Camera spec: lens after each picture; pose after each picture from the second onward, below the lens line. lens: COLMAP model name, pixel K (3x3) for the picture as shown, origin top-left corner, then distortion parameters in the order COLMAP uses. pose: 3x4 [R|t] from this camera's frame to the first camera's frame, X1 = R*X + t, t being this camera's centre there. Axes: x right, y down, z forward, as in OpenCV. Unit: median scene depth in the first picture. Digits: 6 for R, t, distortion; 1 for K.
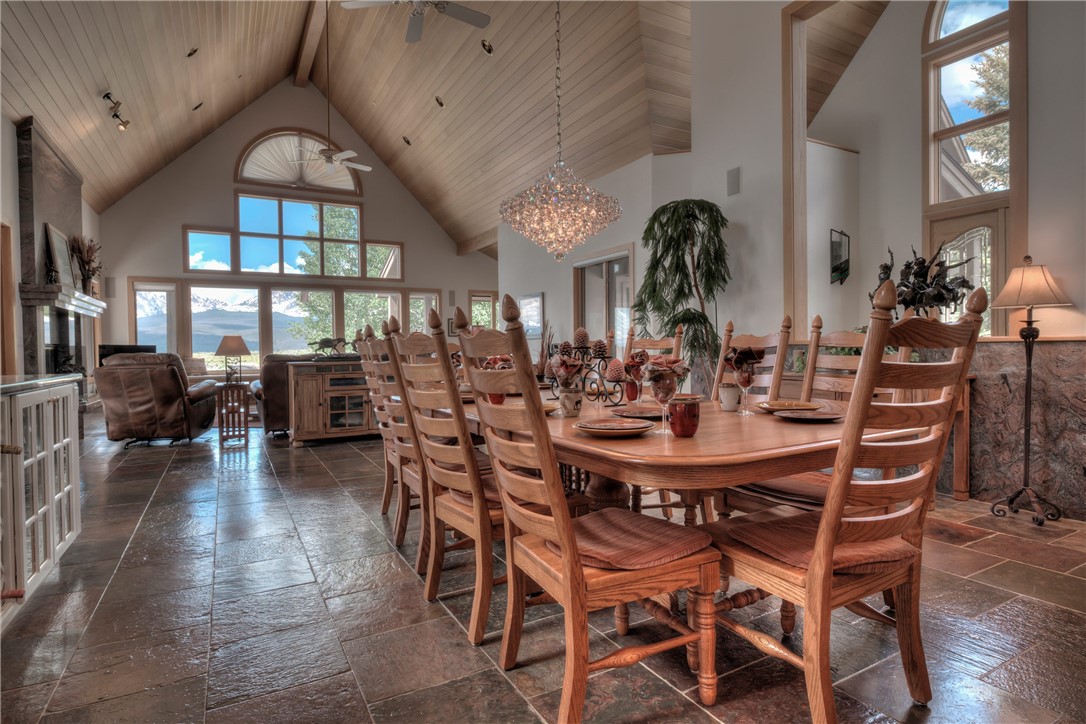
lens RADIAL K [[558.2, 0, 542.7], [0, 558.2, 358.0], [0, 0, 1]] dist [-0.019596, 0.000498]
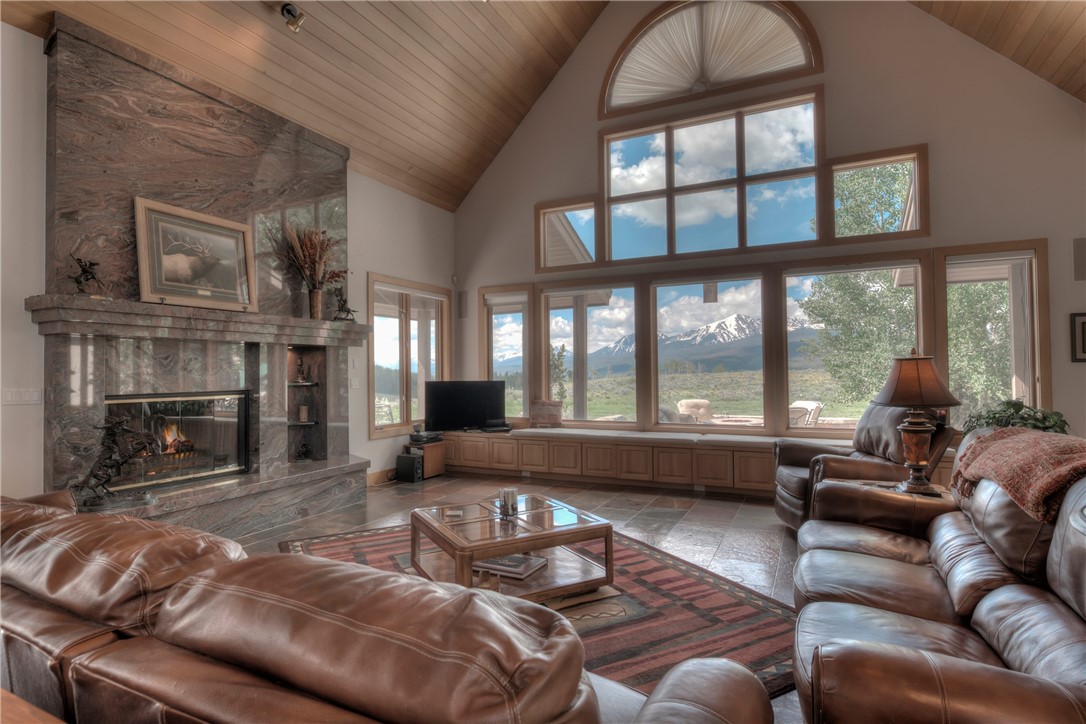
lens RADIAL K [[558.2, 0, 544.2], [0, 558.2, 361.2], [0, 0, 1]] dist [-0.019596, 0.000498]
pose [[0.561952, -0.008453, -0.827126, -0.075659], [-0.012136, 0.999756, -0.018463, -0.033146], [0.827081, 0.020413, 0.561713, 0.594268]]
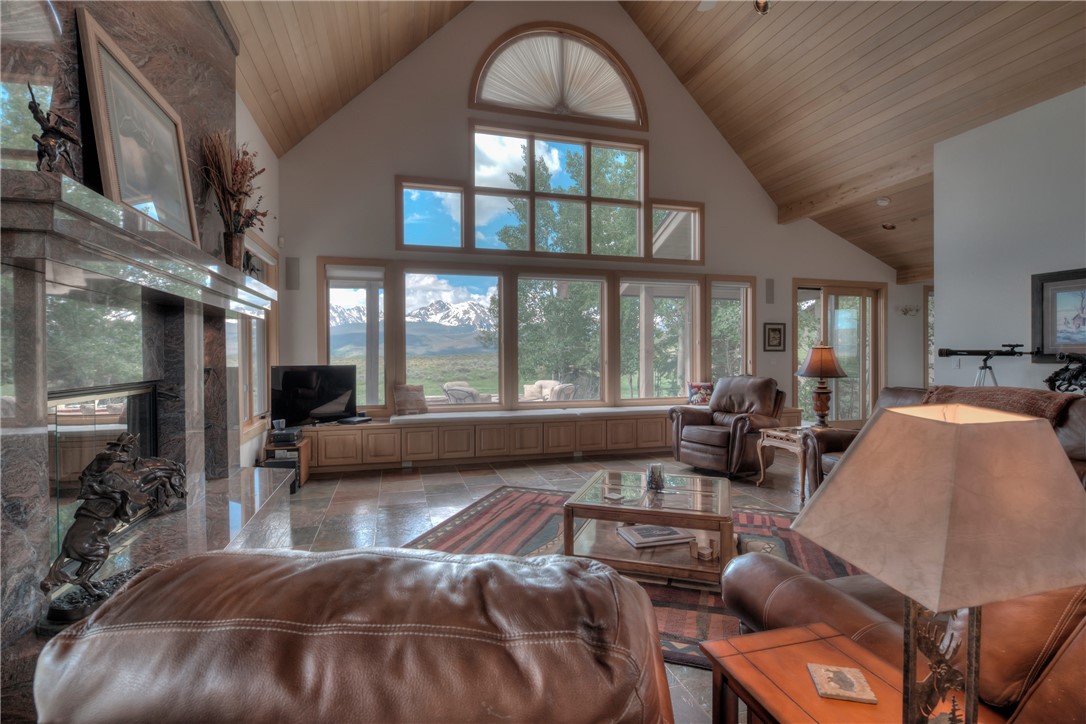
lens RADIAL K [[513.3, 0, 544.0], [0, 513.3, 357.7], [0, 0, 1]] dist [-0.012440, -0.000222]
pose [[0.972673, 0.010616, -0.231937, -0.329743], [-0.013168, 0.999869, -0.009458, -0.026840], [0.231806, 0.012254, 0.972685, 0.448026]]
